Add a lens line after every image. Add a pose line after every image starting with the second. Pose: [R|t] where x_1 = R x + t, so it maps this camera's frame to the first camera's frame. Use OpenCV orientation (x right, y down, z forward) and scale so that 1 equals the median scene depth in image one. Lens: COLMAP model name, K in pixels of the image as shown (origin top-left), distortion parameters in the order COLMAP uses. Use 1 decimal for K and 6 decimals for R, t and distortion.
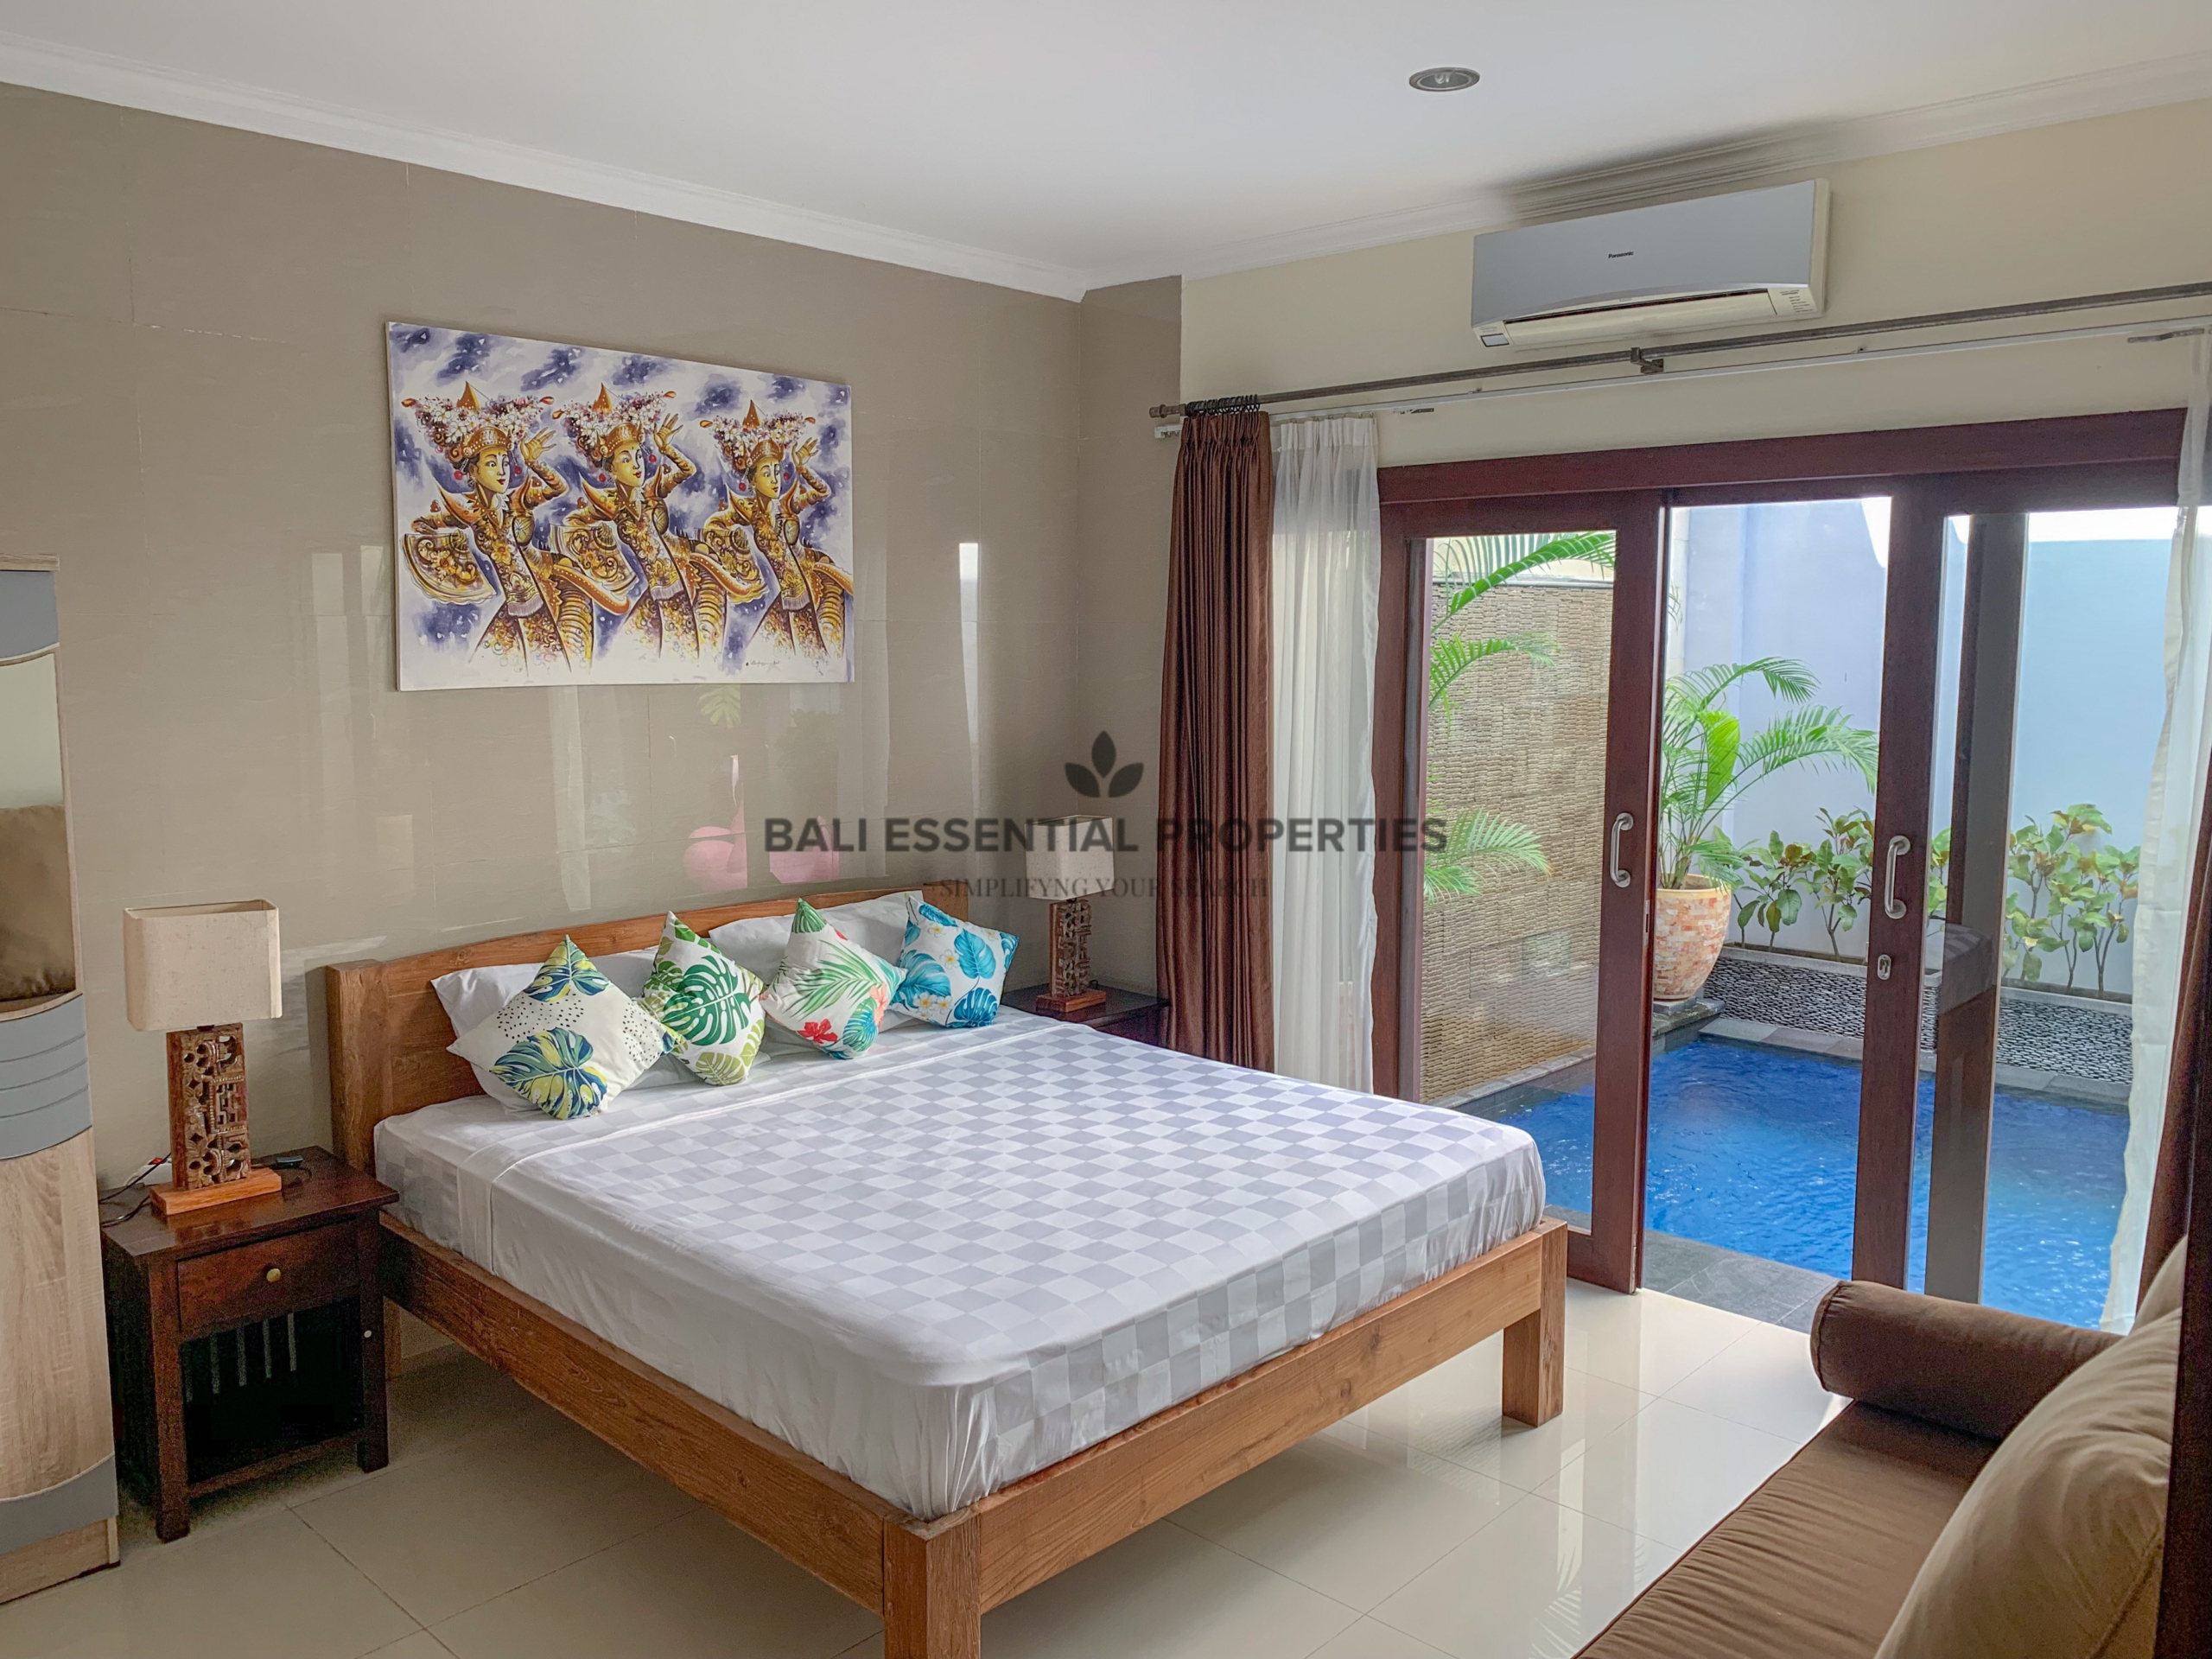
lens RADIAL K [[1650.2, 0, 1106.0], [0, 1650.2, 829.5], [0, 0, 1]] dist [0.005386, -0.004509]
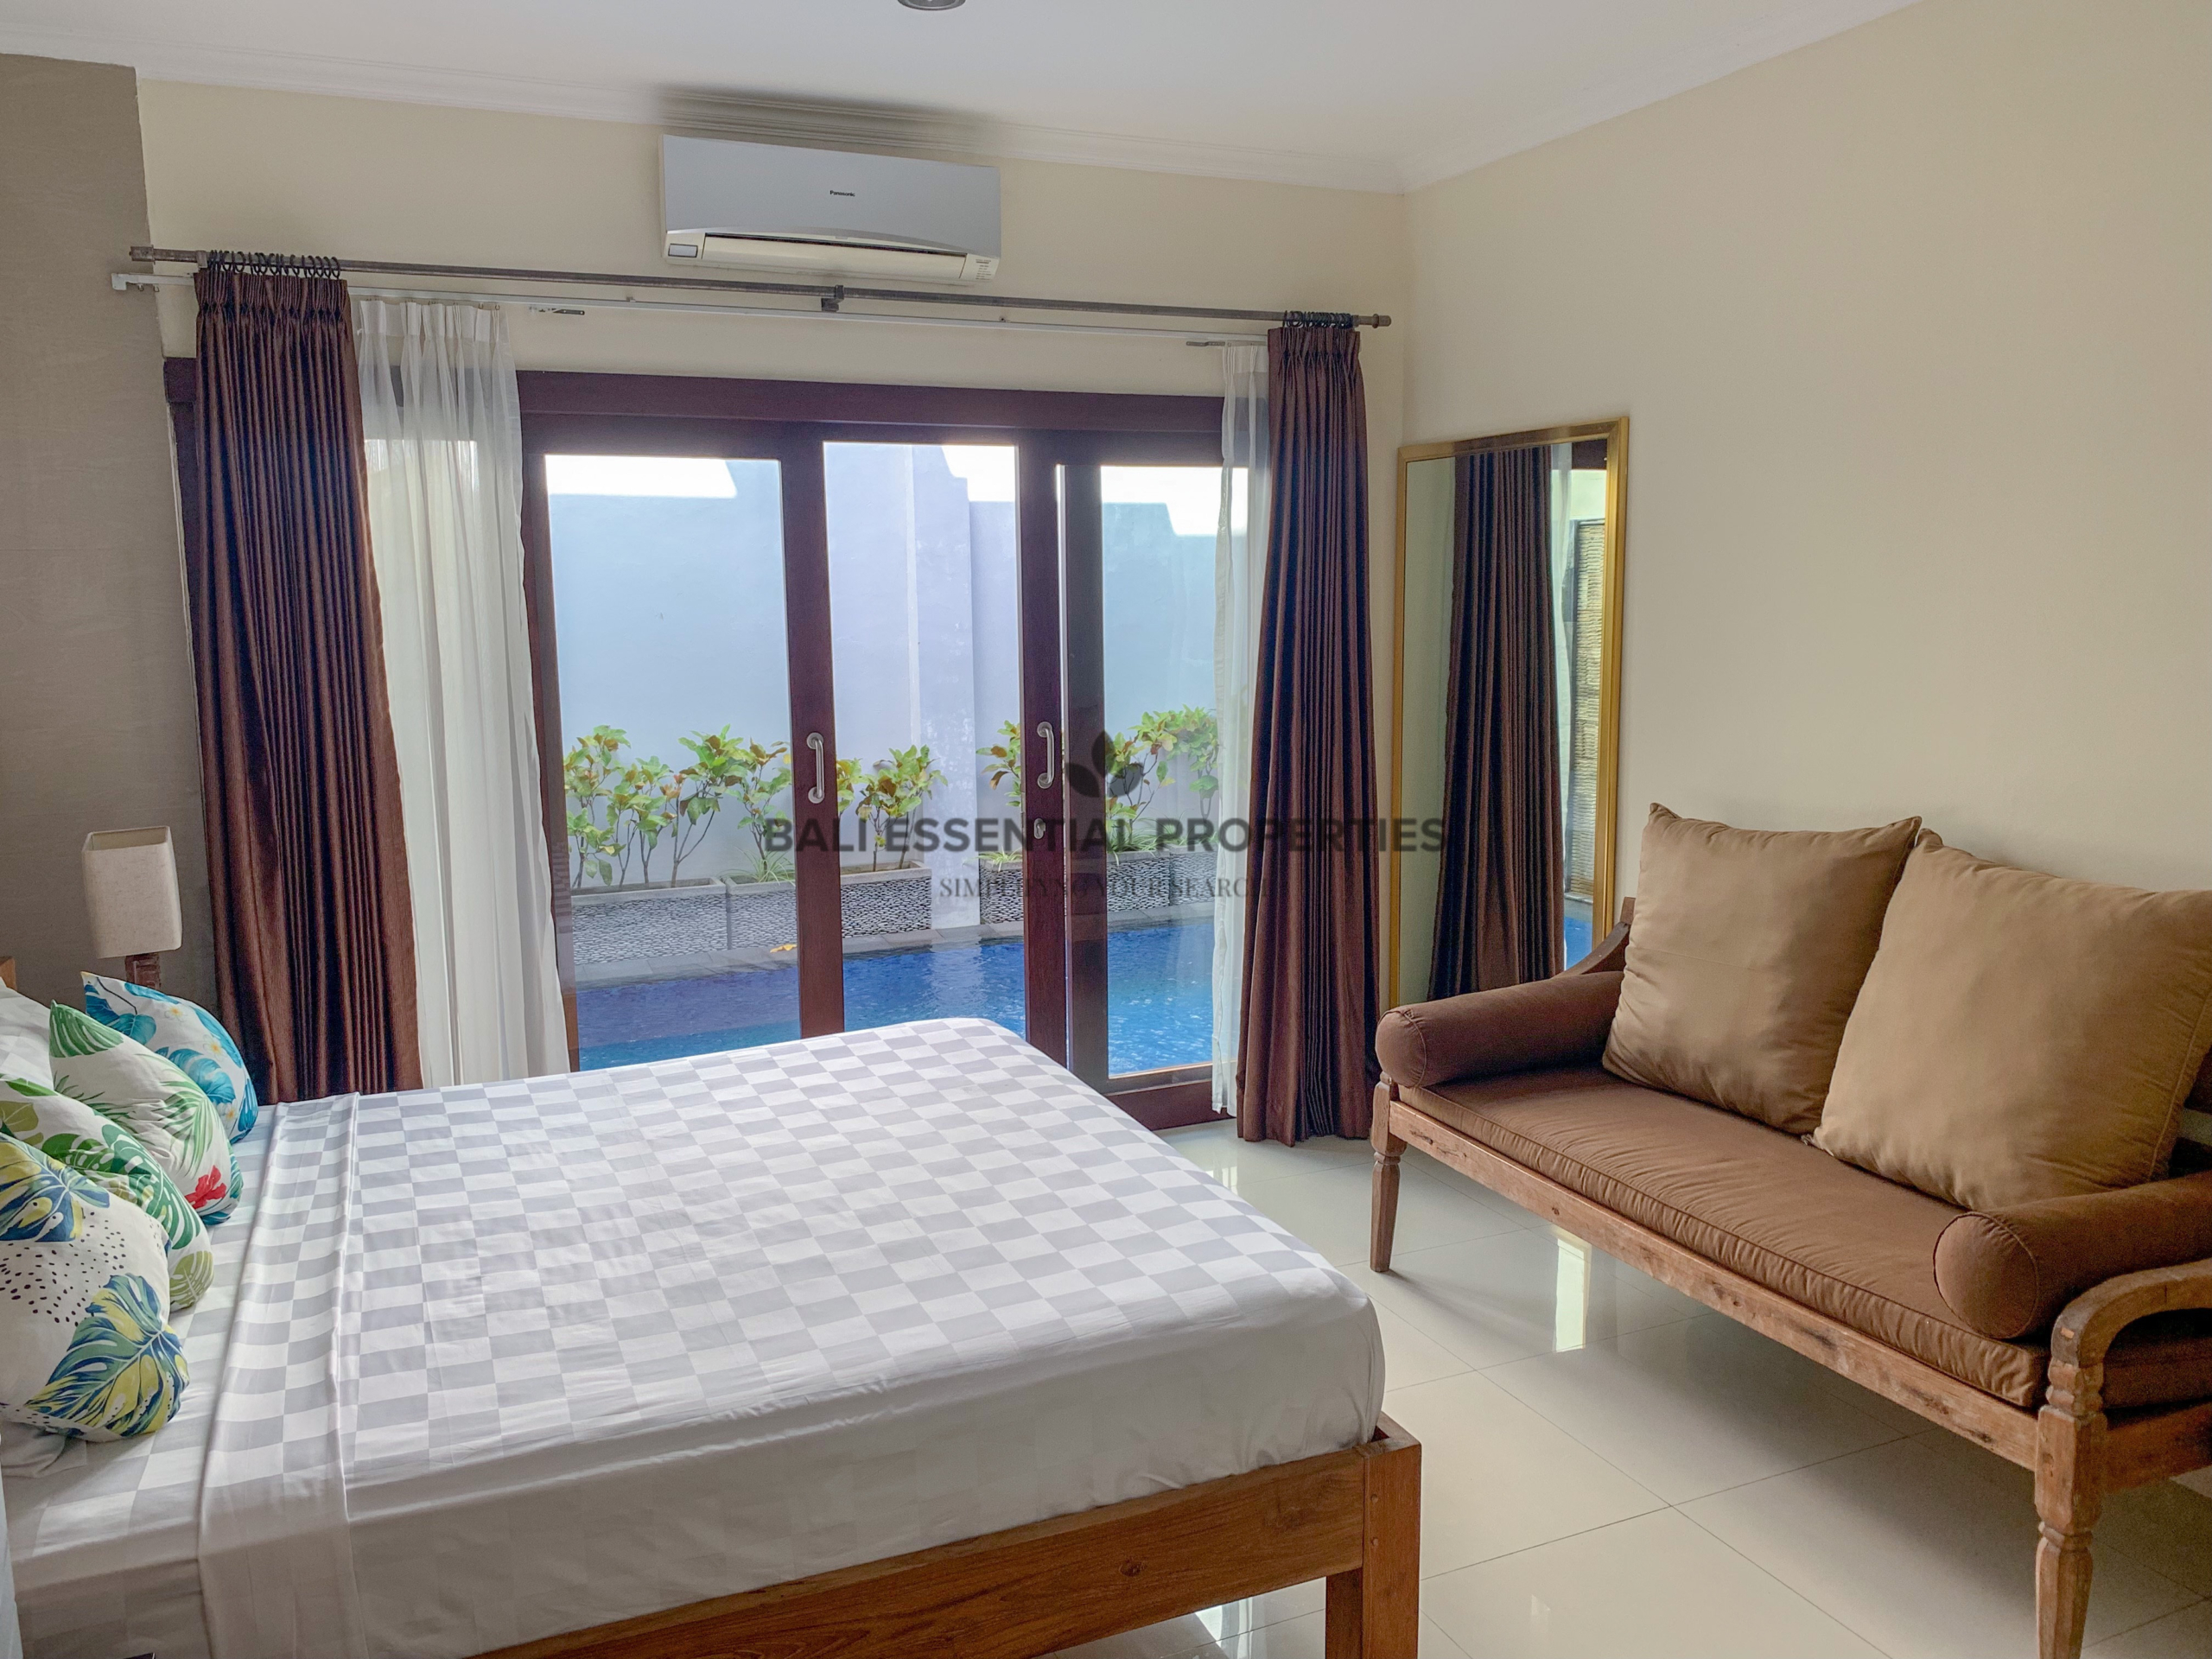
lens RADIAL K [[1690.0, 0, 1106.0], [0, 1690.0, 829.5], [0, 0, 1]] dist [-0.009141, -0.004964]
pose [[0.392510, -0.139602, 0.909091, -0.687816], [0.124499, 0.987381, 0.097870, -0.037287], [-0.911282, 0.074766, 0.404938, 0.474208]]
